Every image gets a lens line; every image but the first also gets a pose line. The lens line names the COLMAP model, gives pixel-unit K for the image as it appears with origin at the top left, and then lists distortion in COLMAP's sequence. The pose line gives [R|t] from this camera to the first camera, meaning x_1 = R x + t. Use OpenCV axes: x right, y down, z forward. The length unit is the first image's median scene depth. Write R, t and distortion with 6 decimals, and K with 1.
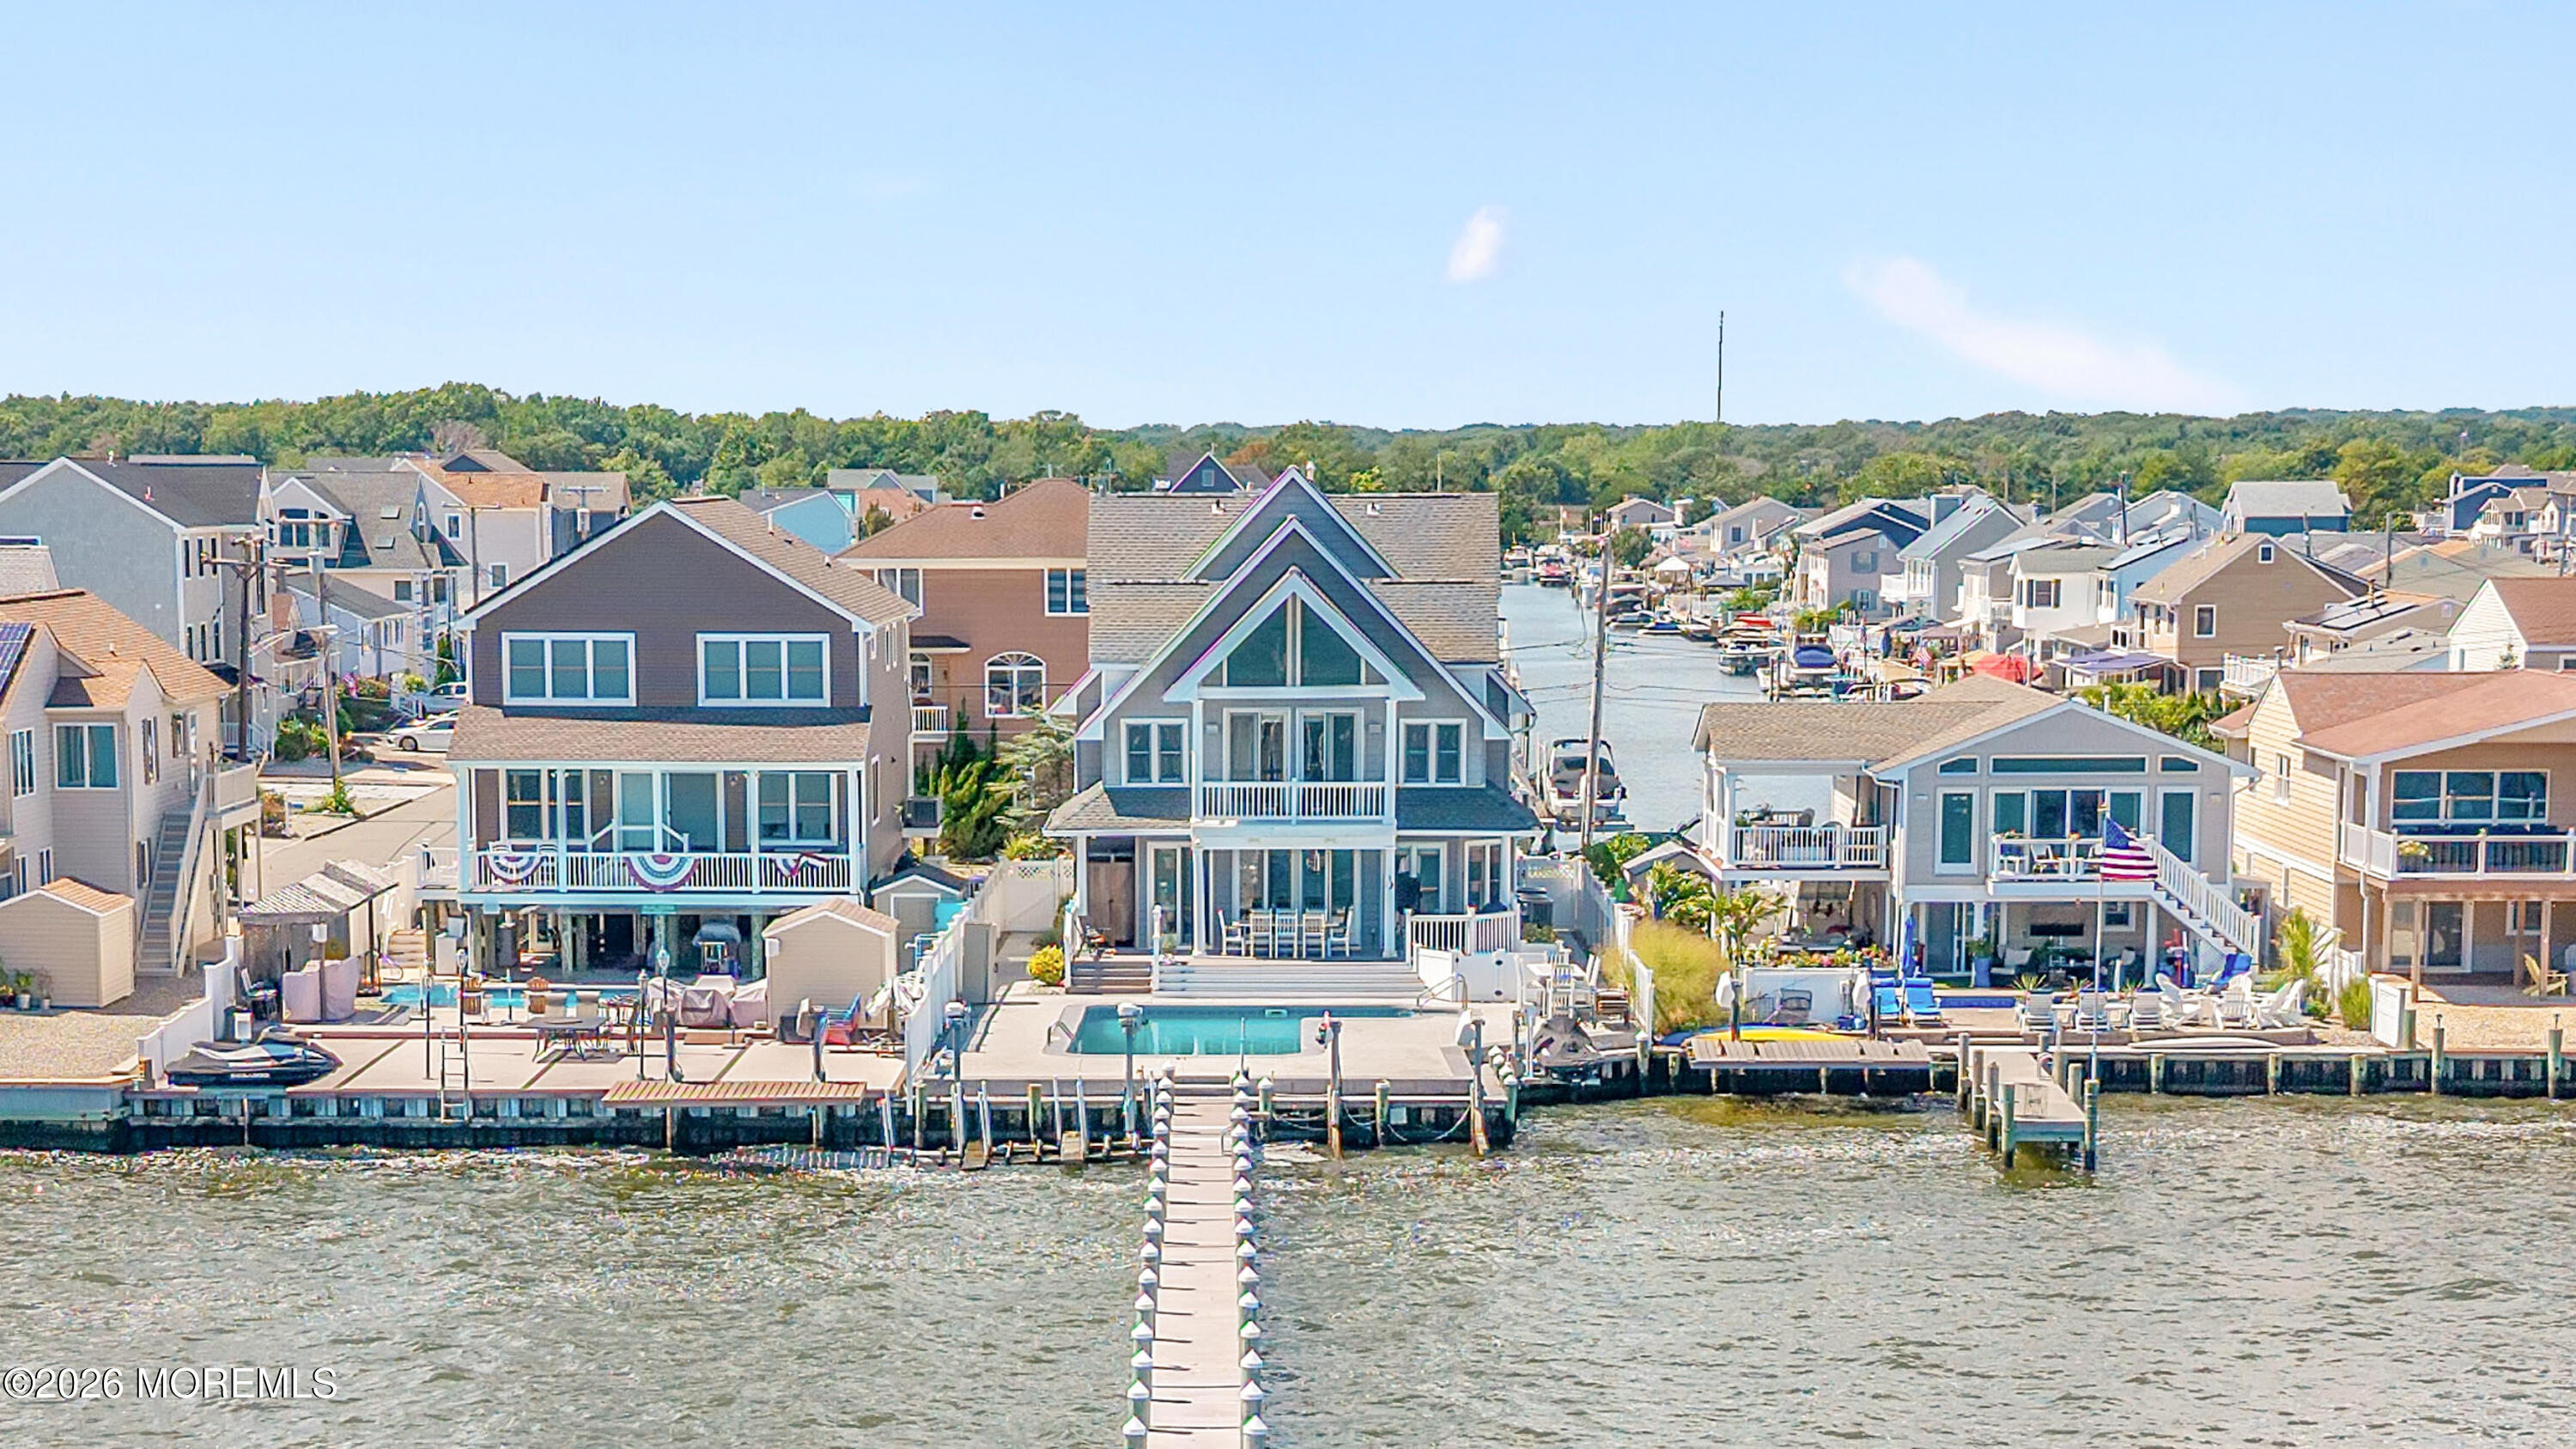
lens RADIAL K [[1748.6, 0, 1296.1], [0, 1748.6, 672.8], [0, 0, 1]] dist [0.037958, -0.000317]
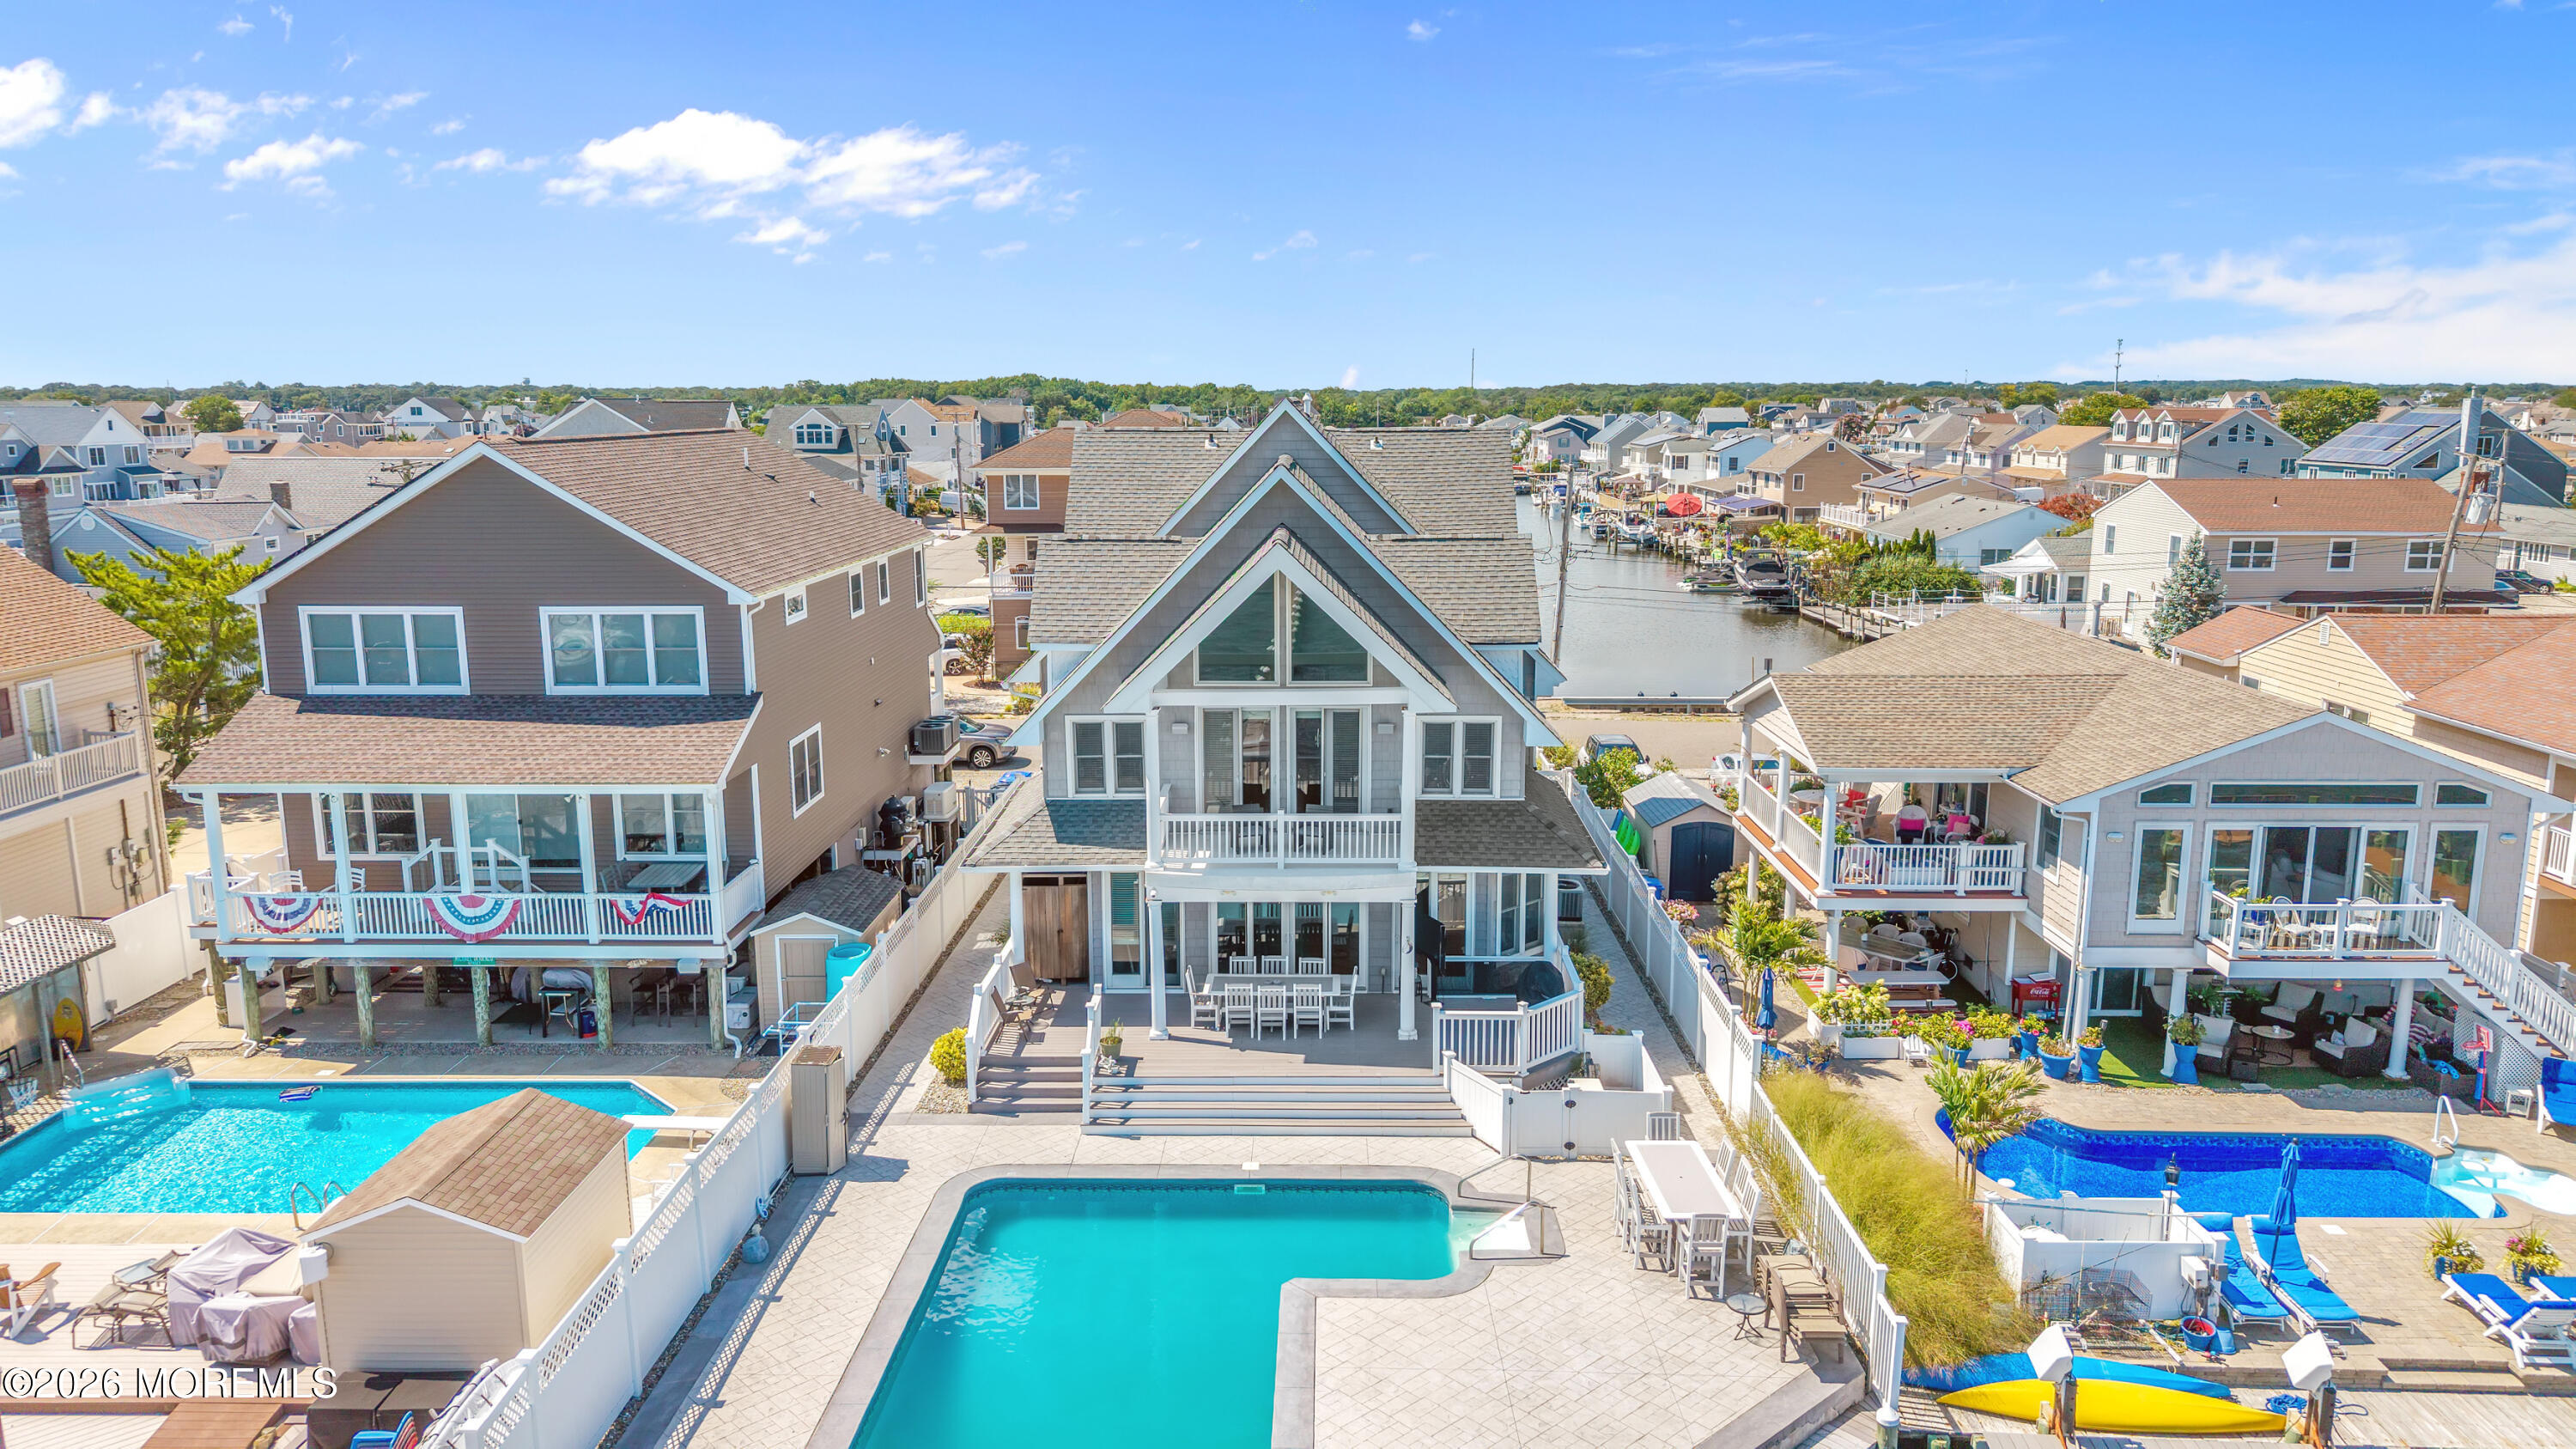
lens RADIAL K [[1721.7, 0, 1288.0], [0, 1721.7, 724.5], [0, 0, 1]] dist [0.009301, -0.005863]
pose [[0.999569, 0.006747, -0.028581, 0.023012], [-0.006077, 0.999706, 0.023453, 0.008637], [0.028731, -0.023269, 0.999316, 0.264839]]
